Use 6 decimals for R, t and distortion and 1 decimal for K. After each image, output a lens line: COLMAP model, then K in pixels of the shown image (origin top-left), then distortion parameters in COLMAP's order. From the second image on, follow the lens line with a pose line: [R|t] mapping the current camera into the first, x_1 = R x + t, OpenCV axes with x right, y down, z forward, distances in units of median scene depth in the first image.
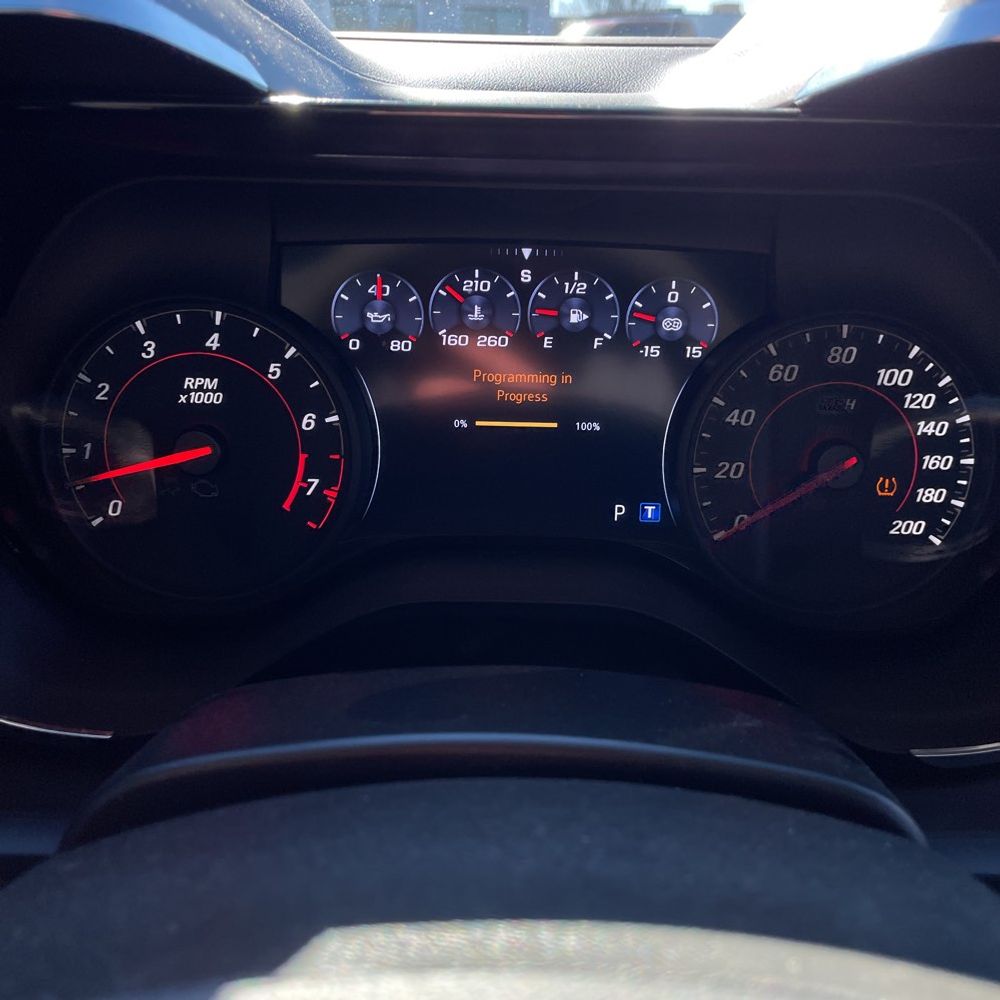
lens RADIAL K [[1008.5, 0, 497.8], [0, 1008.5, 506.4], [0, 0, 1]] dist [0.023420, 0.000000]
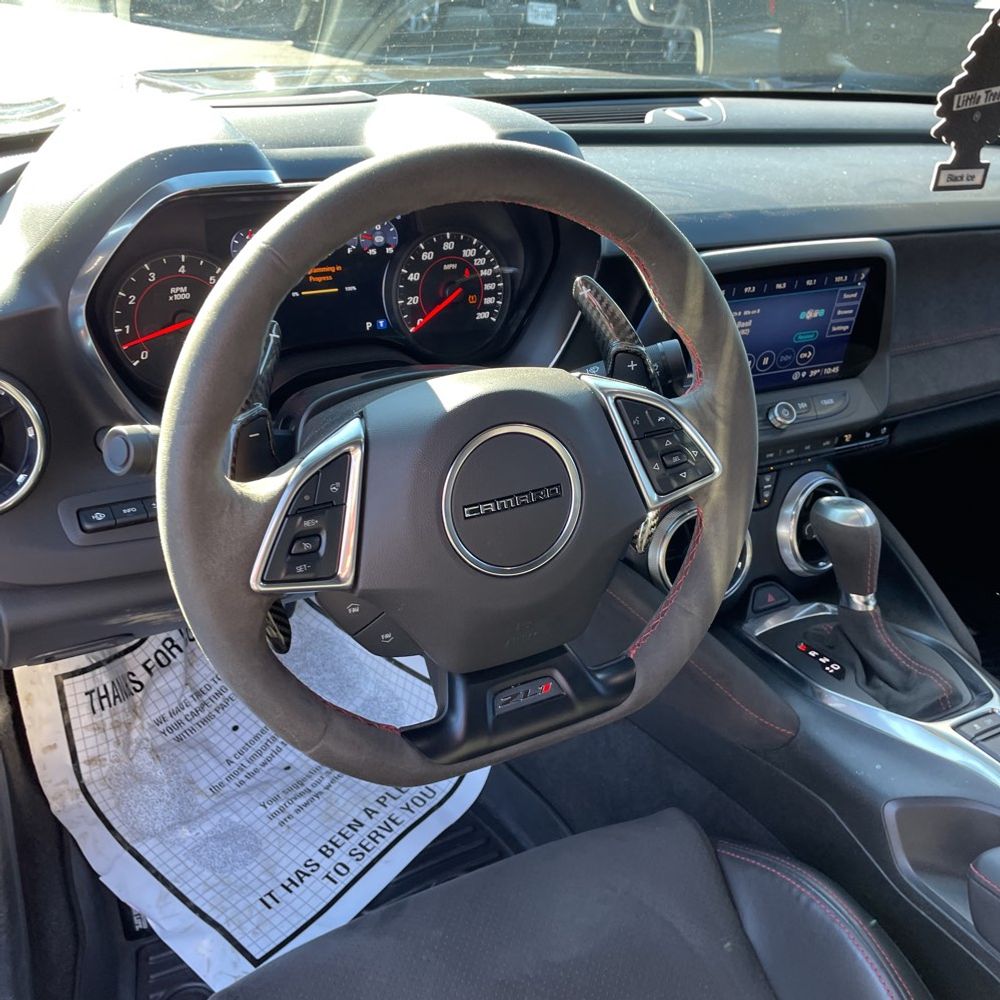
lens RADIAL K [[1008.5, 0, 468.9], [0, 1008.5, 544.0], [0, 0, 1]] dist [0.023420, 0.000000]
pose [[0.902455, -0.216238, 0.372580, -0.659672], [0.149025, 0.968198, 0.200958, 0.061605], [-0.404186, -0.125832, 0.905980, -1.277958]]
